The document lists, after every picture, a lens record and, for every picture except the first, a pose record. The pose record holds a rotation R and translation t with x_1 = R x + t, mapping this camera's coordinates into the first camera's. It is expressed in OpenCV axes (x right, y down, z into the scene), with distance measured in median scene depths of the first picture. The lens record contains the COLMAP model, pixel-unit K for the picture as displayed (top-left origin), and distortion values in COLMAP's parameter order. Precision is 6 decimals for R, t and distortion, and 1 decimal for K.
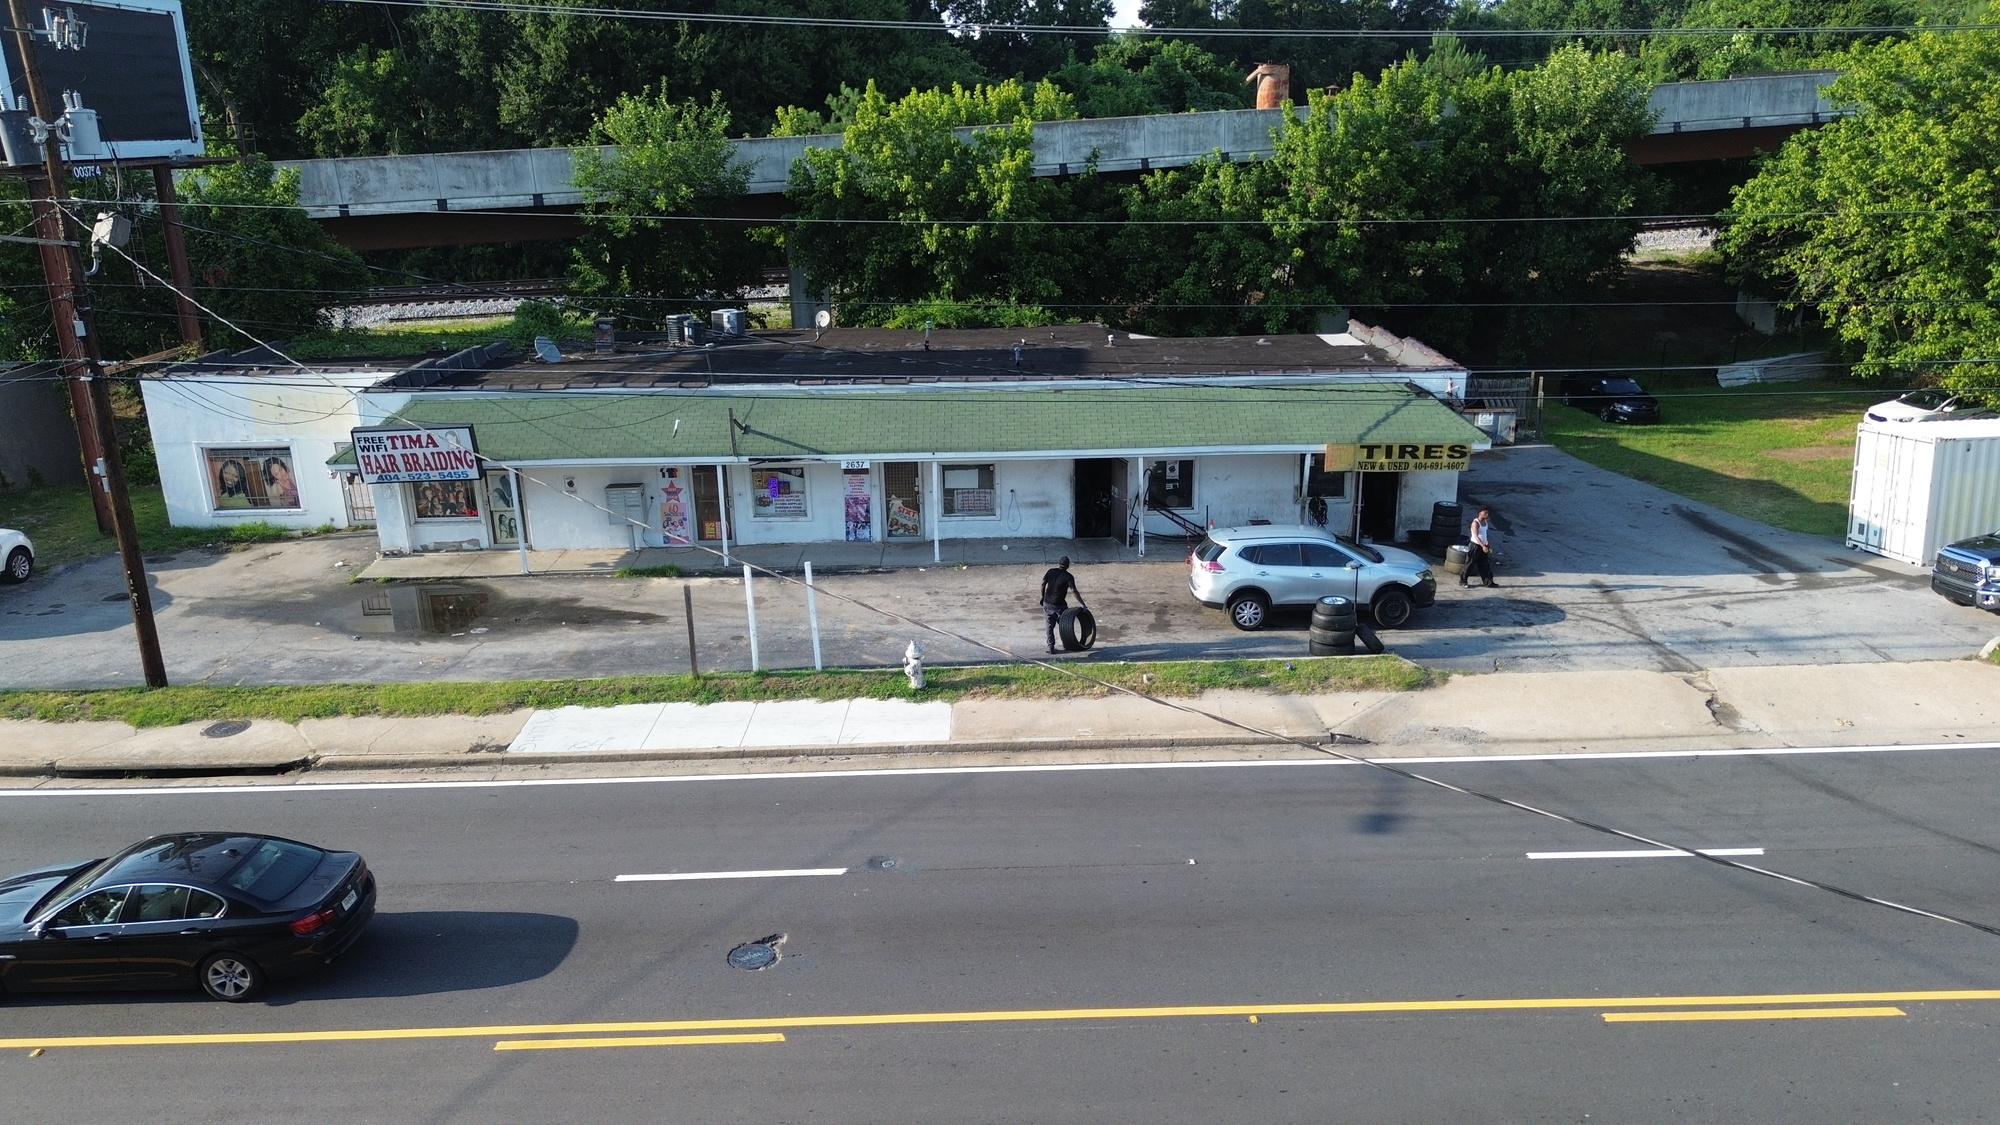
lens RADIAL K [[1420.2, 0, 1000.2], [0, 1420.2, 553.1], [0, 0, 1]] dist [0.069567, -0.068957]
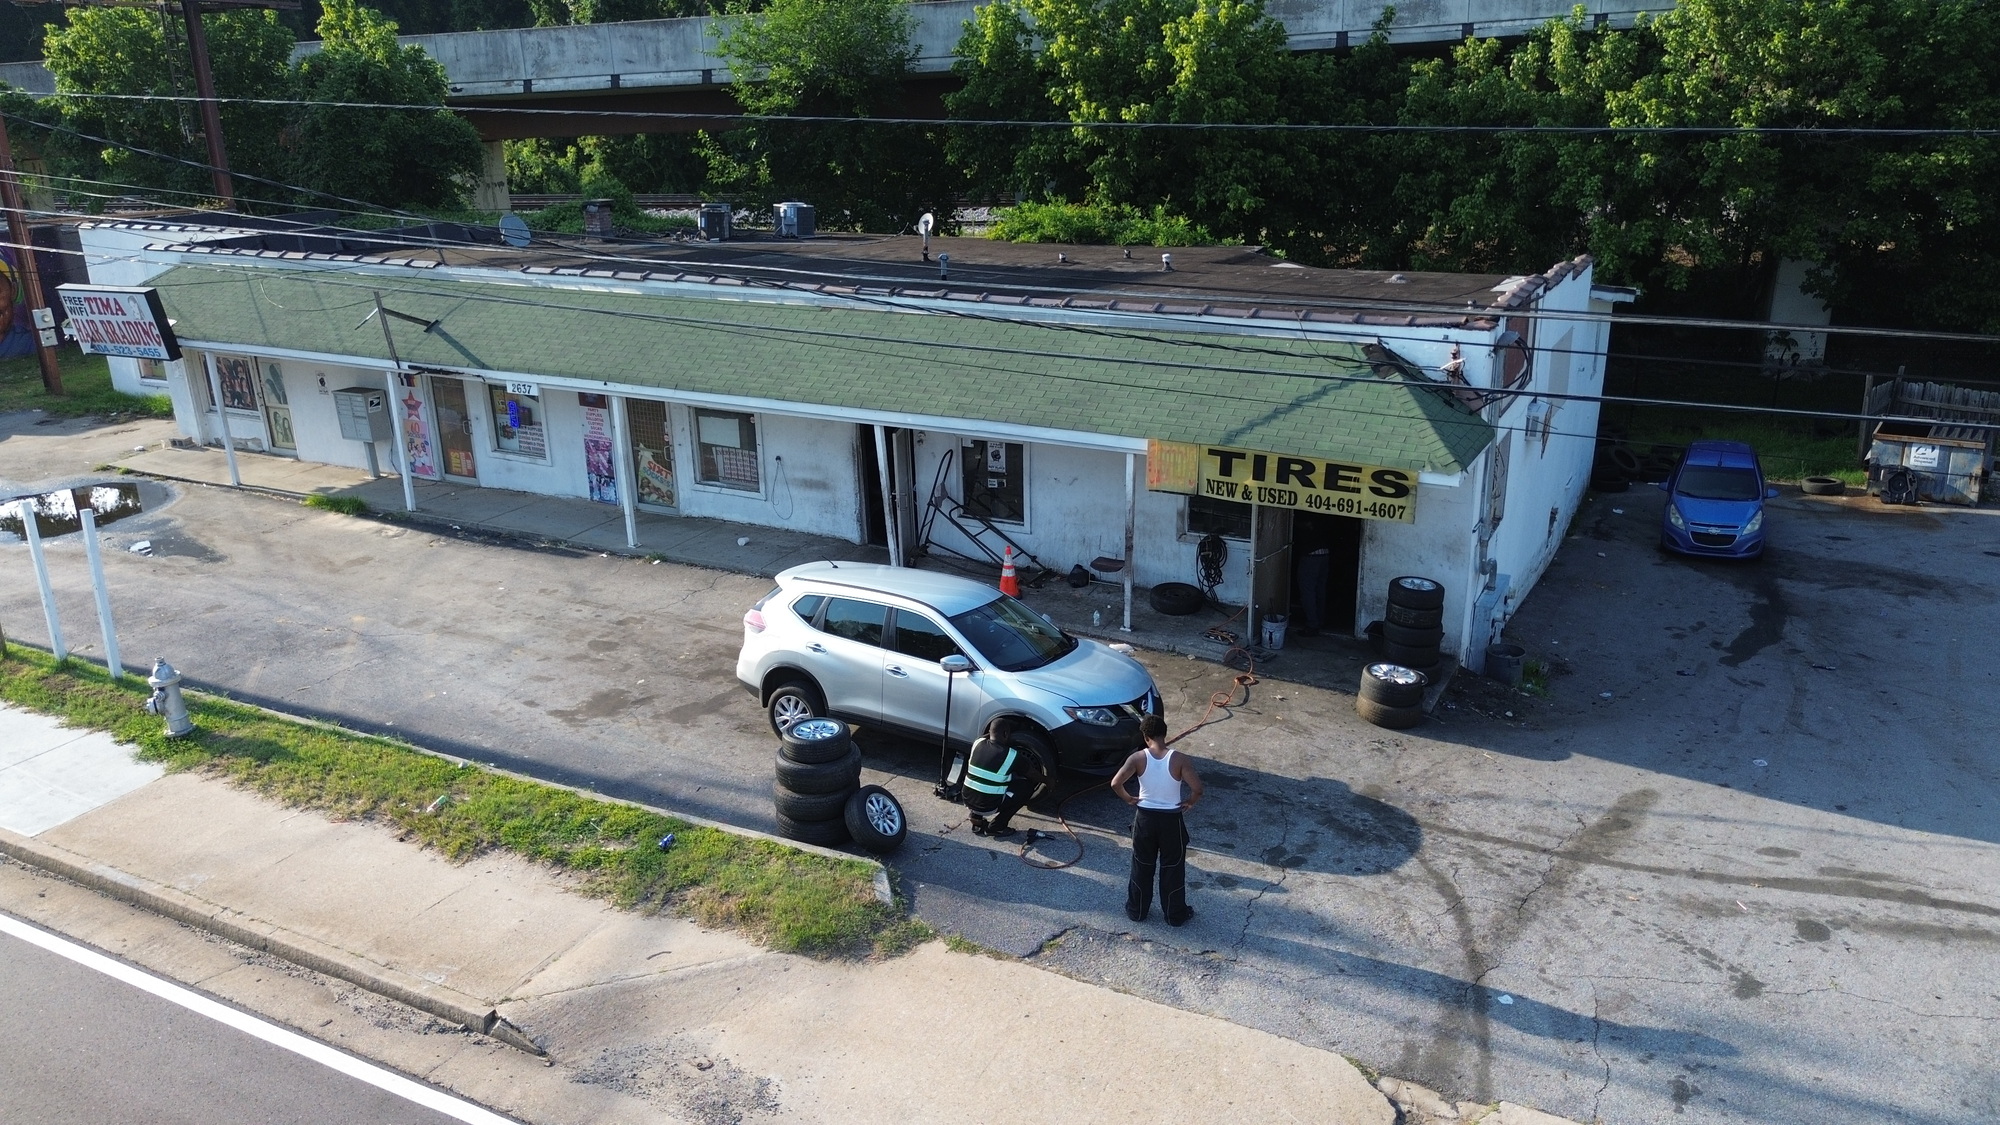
lens RADIAL K [[1420.2, 0, 1000.2], [0, 1420.2, 553.1], [0, 0, 1]] dist [0.069567, -0.068957]
pose [[0.883061, 0.150967, -0.444311, 0.402216], [-0.139468, 0.988487, 0.058674, -0.053810], [0.448054, 0.010154, 0.893949, 0.456254]]
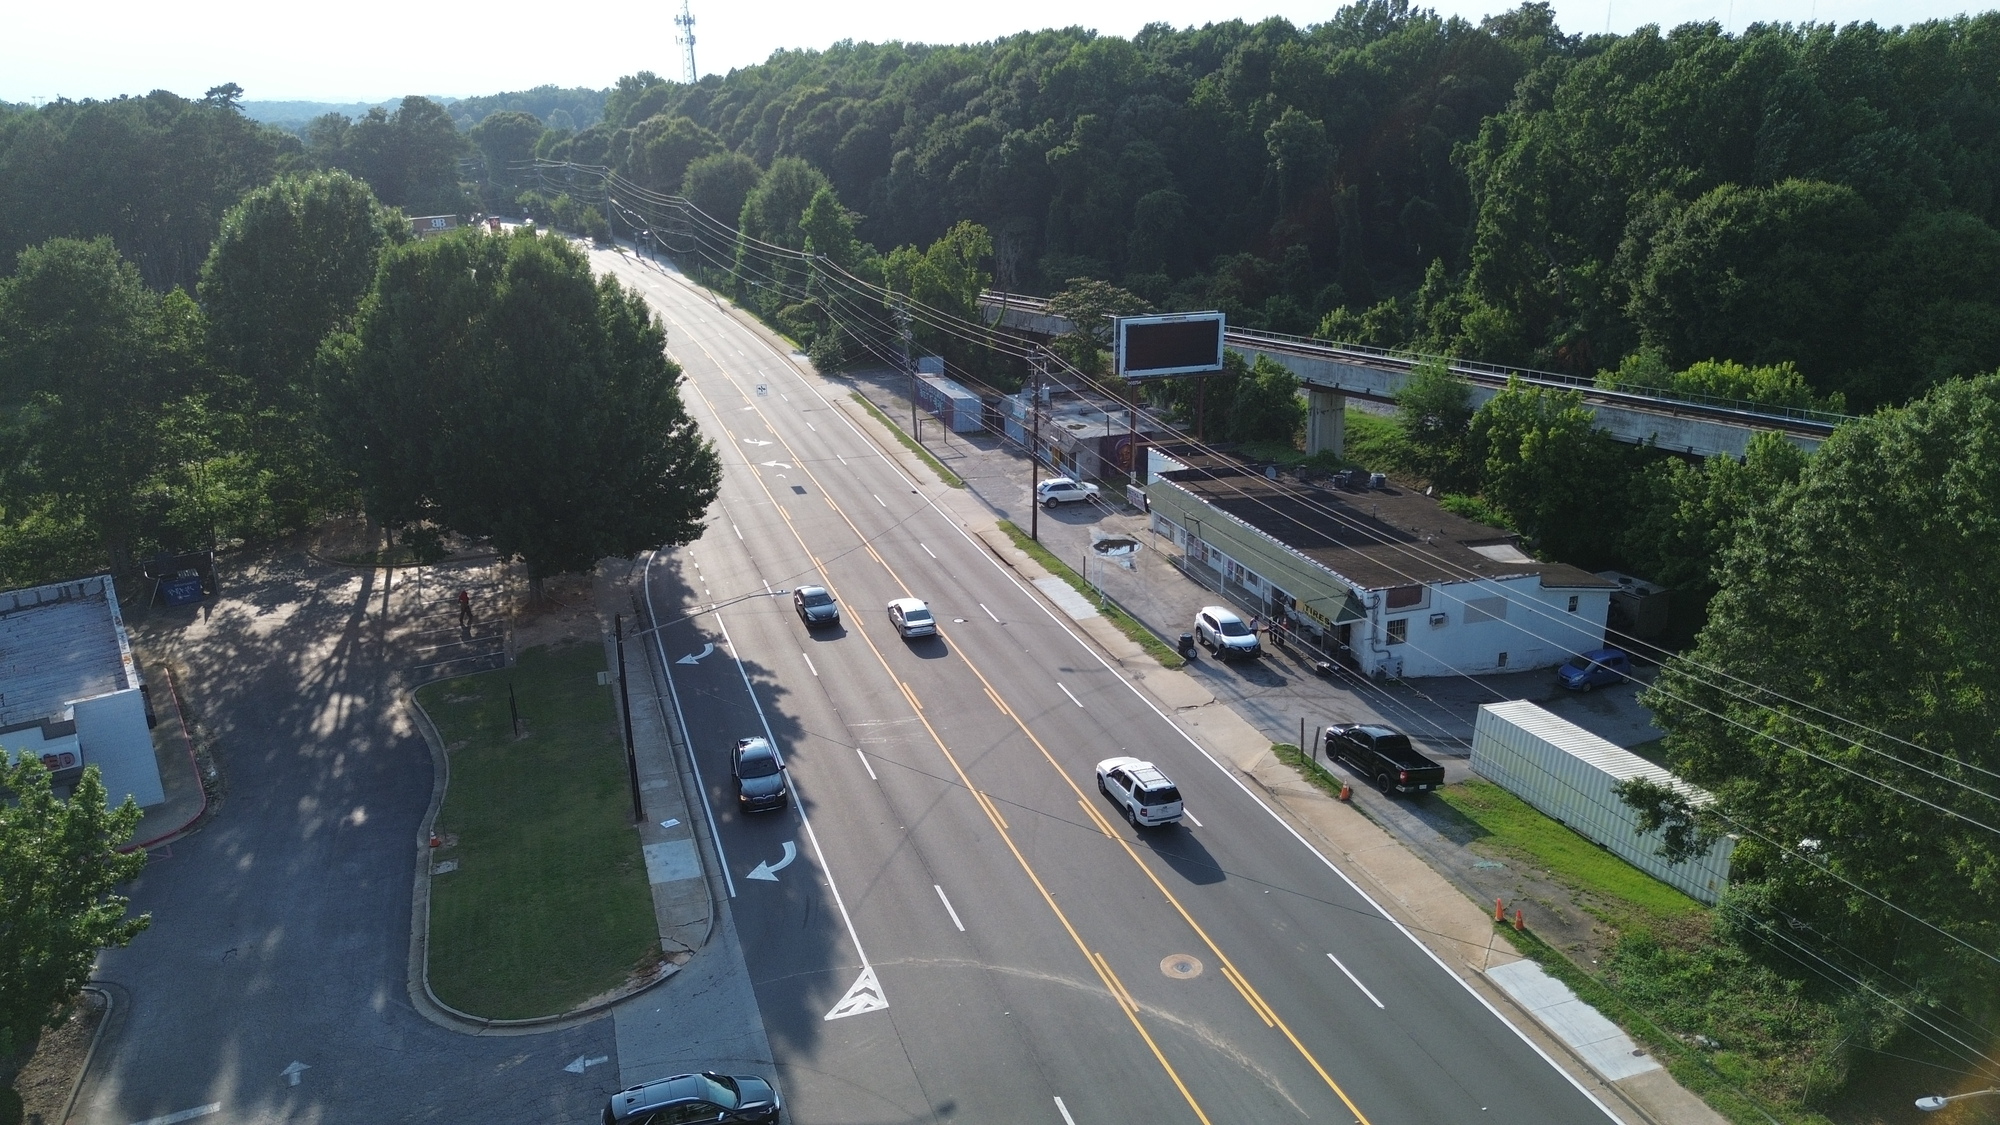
lens RADIAL K [[1420.2, 0, 1000.2], [0, 1420.2, 553.1], [0, 0, 1]] dist [0.069567, -0.068957]
pose [[0.318936, 0.303792, -0.897770, 2.031557], [-0.270414, 0.937032, 0.221012, -0.502158], [0.908381, 0.172281, 0.381003, -0.332913]]
